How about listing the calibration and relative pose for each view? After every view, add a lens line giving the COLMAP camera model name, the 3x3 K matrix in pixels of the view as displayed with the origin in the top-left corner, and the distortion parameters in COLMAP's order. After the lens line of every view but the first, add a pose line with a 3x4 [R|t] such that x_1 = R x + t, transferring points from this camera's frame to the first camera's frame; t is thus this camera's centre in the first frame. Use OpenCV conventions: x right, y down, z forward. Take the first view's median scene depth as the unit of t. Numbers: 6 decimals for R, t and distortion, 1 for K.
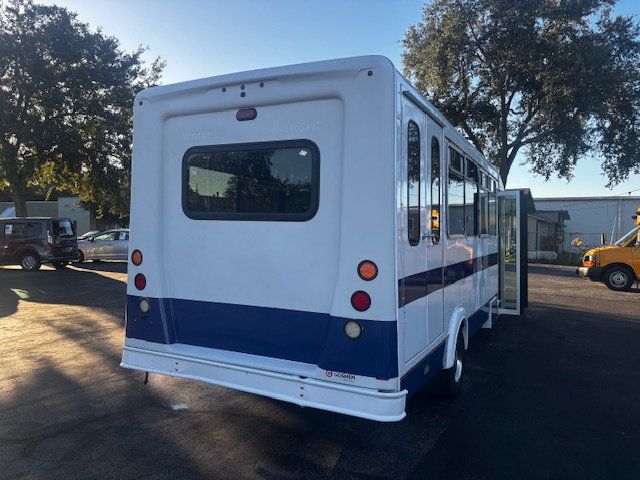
lens RADIAL K [[487.2, 0, 320.0], [0, 487.2, 240.0], [0, 0, 1]] dist [0.039808, -0.046563]
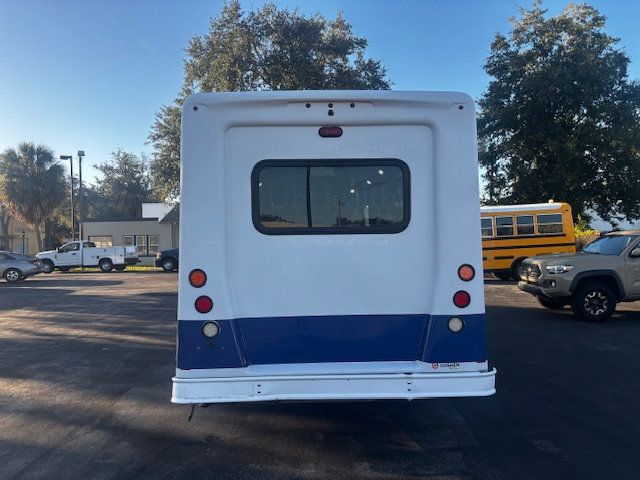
lens RADIAL K [[487.2, 0, 318.8], [0, 487.2, 244.5], [0, 0, 1]] dist [0.034639, -0.002983]
pose [[0.871576, -0.035323, 0.488986, -0.675311], [0.041138, 0.999153, -0.001148, -0.017350], [-0.488531, 0.021116, 0.872291, 0.112744]]
